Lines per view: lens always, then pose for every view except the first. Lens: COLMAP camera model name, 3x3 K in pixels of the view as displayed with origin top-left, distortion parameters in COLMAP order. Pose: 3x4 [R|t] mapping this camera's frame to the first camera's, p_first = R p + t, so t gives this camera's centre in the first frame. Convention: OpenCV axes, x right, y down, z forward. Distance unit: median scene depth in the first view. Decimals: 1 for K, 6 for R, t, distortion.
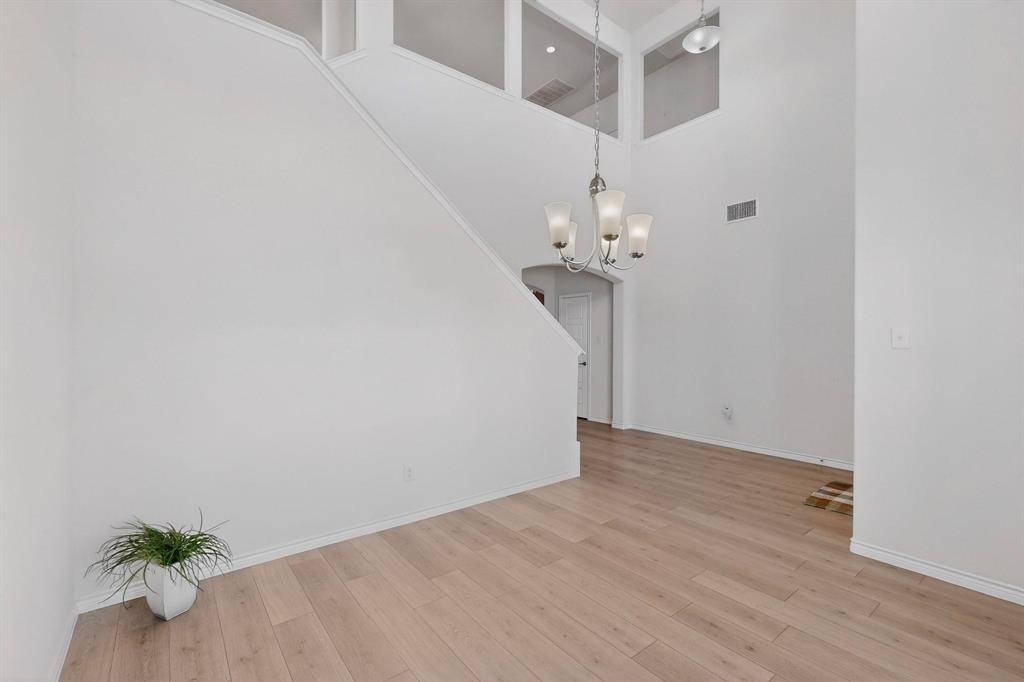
lens RADIAL K [[445.4, 0, 506.4], [0, 445.4, 341.9], [0, 0, 1]] dist [0.001071, 0.000149]
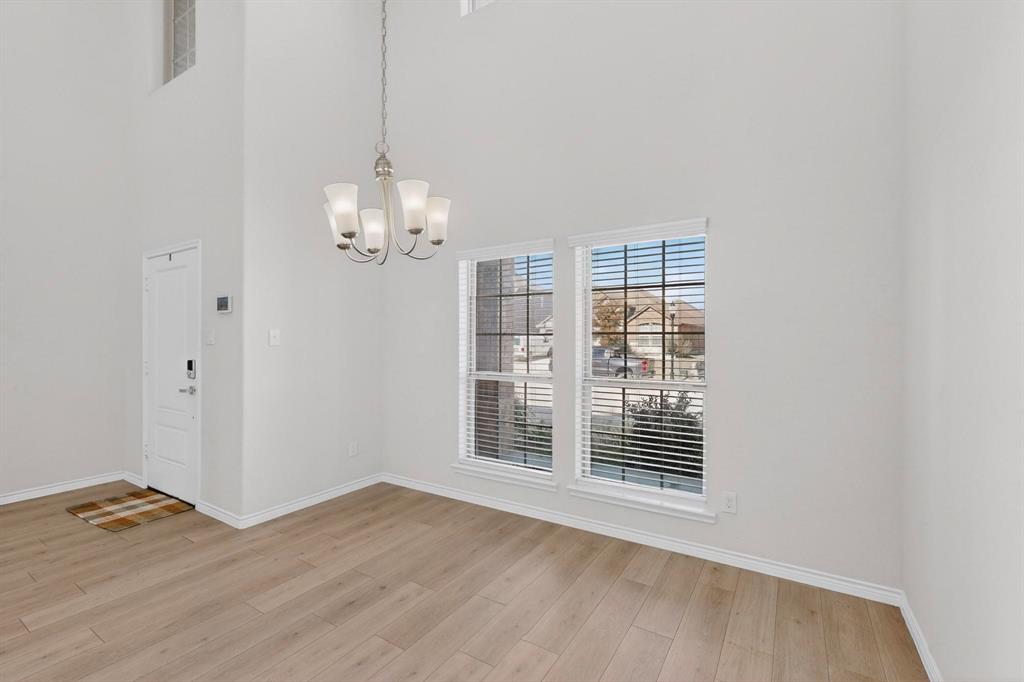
lens RADIAL K [[445.4, 0, 506.4], [0, 445.4, 341.9], [0, 0, 1]] dist [0.001071, 0.000149]
pose [[-0.349423, 0.006143, 0.936945, -0.505892], [0.005306, 0.999975, -0.004577, 0.012906], [-0.936950, 0.003372, -0.349447, 0.775193]]
